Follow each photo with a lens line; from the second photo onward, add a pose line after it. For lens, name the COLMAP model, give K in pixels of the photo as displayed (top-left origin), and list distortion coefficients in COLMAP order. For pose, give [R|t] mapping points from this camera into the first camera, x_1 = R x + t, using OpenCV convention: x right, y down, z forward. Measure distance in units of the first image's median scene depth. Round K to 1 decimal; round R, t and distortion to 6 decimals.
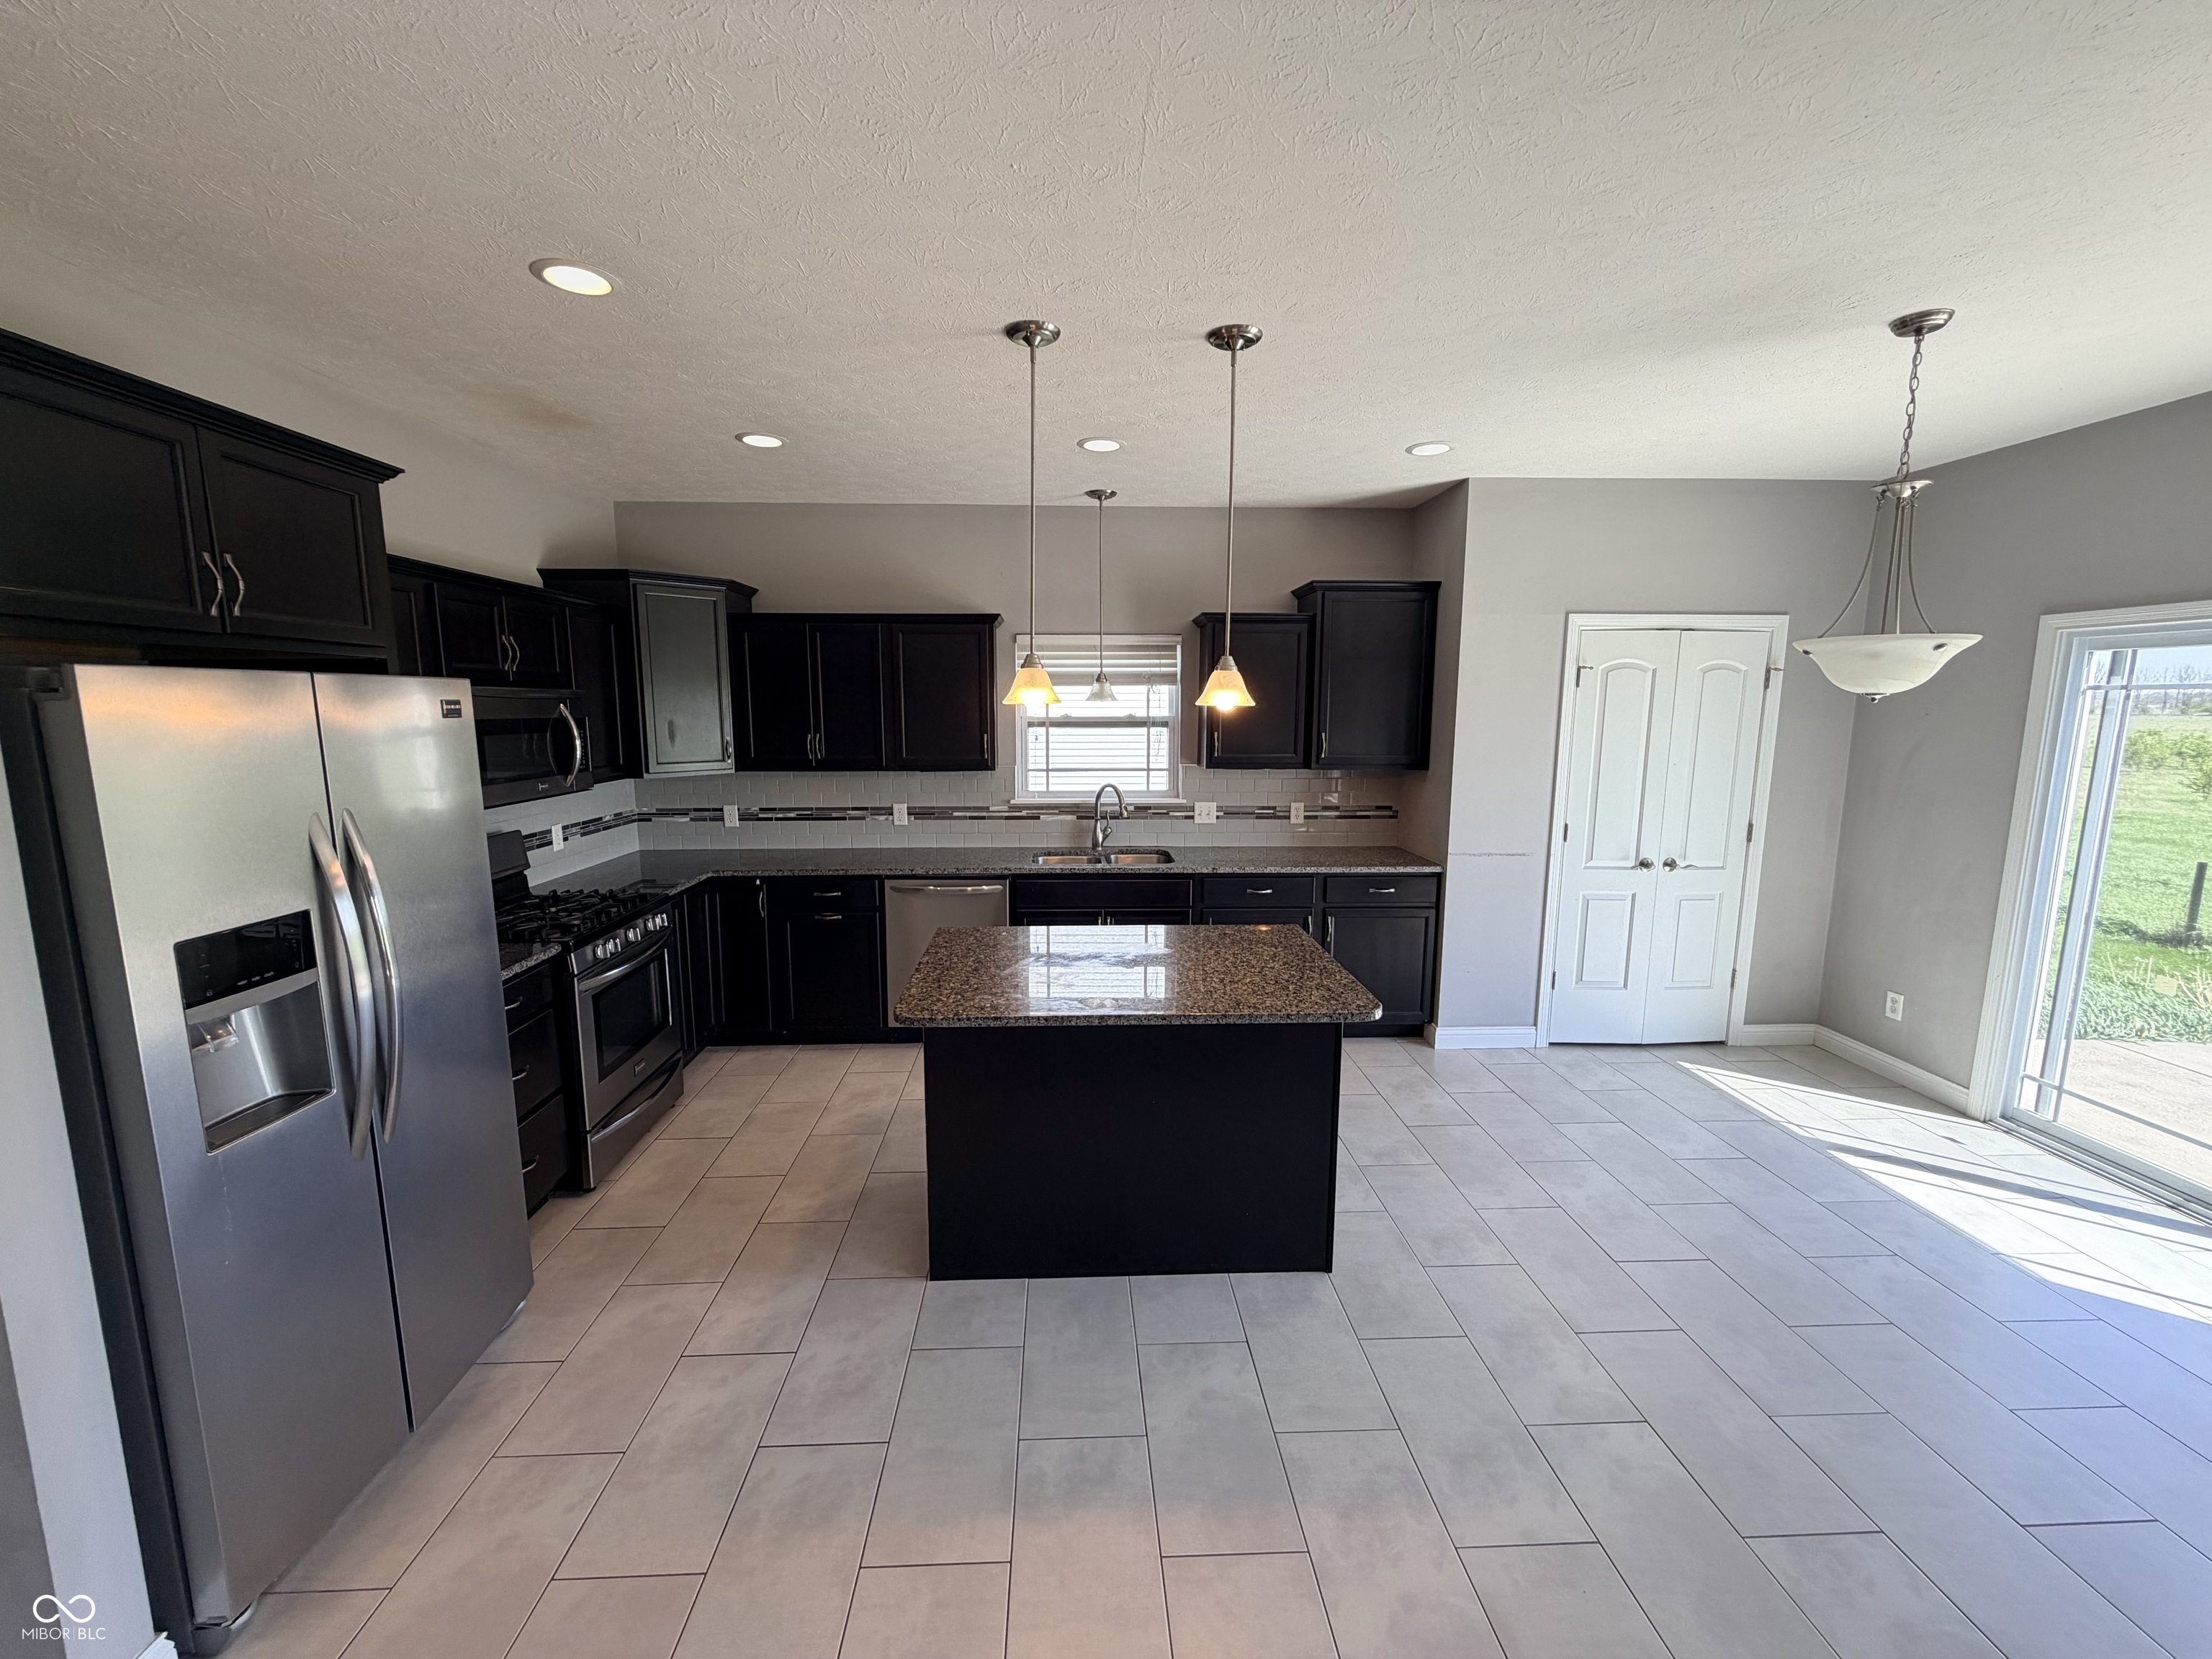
lens RADIAL K [[886.5, 0, 1097.5], [0, 886.5, 829.1], [0, 0, 1]] dist [0.000712, -0.000199]
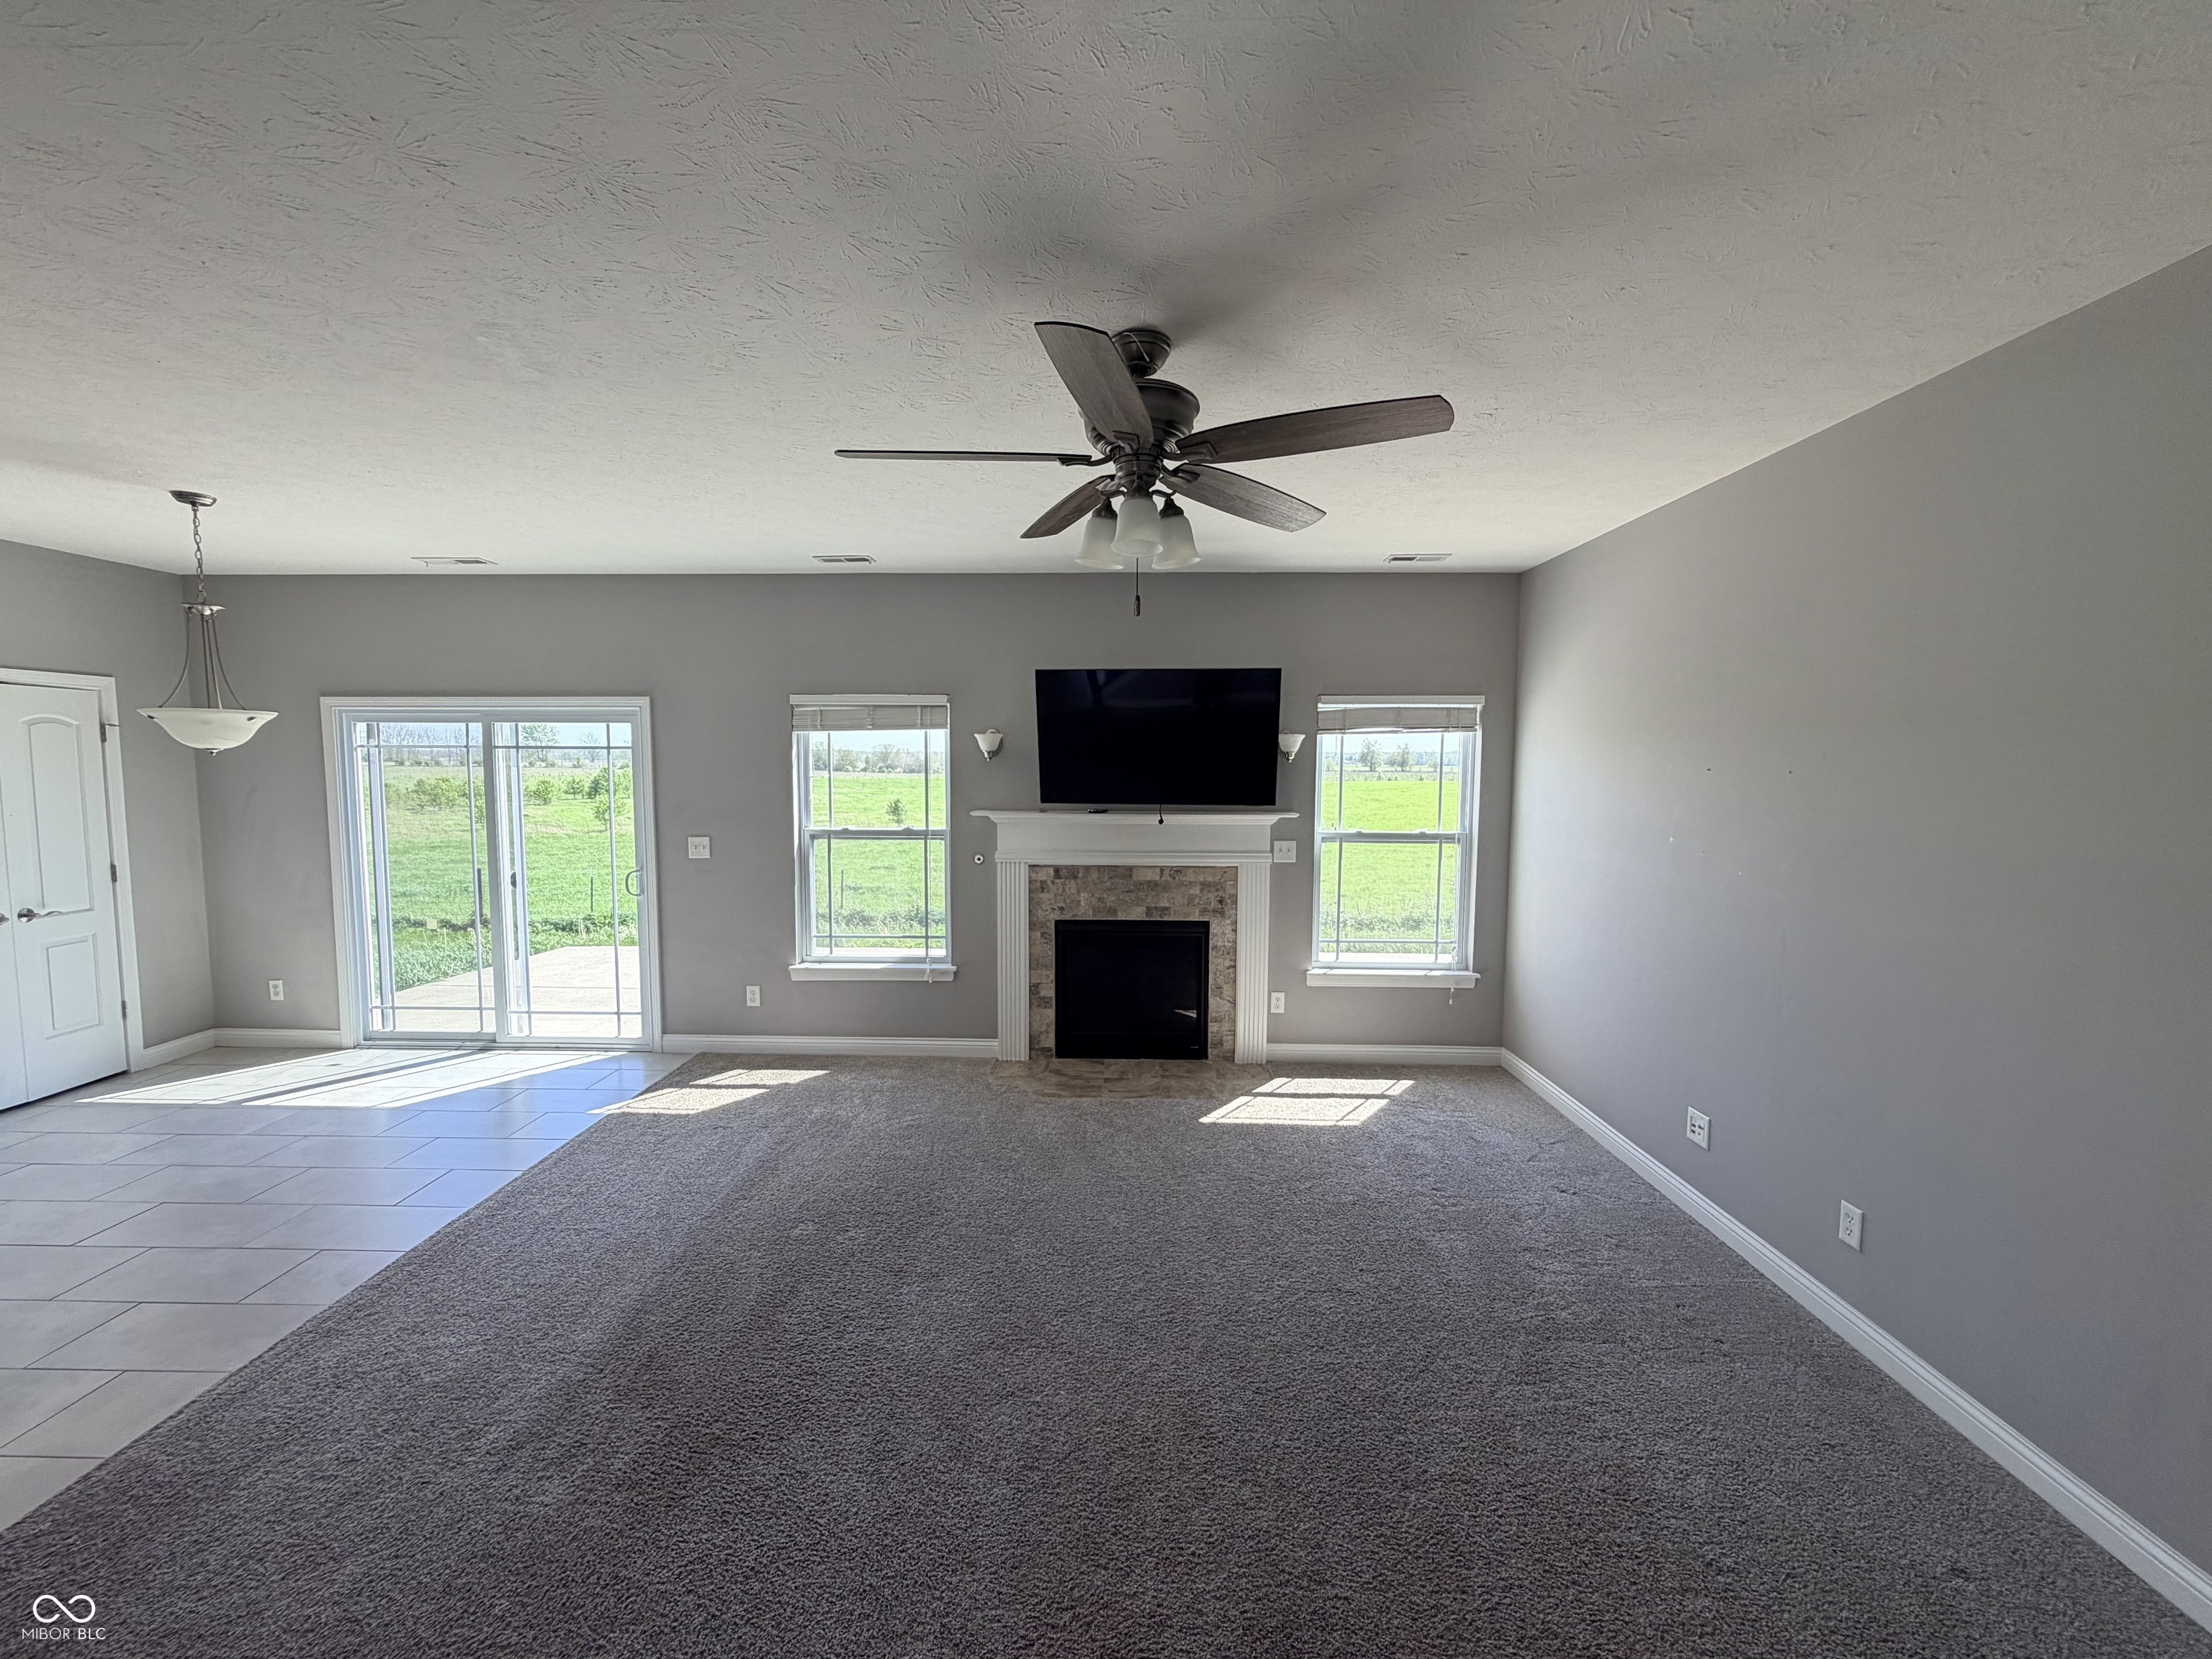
lens RADIAL K [[886.5, 0, 1097.5], [0, 886.5, 829.1], [0, 0, 1]] dist [0.000712, -0.000199]
pose [[0.070055, -0.078627, 0.994440, -0.315904], [0.137236, 0.988170, 0.068463, 0.050610], [-0.988058, 0.131677, 0.080017, -0.351771]]
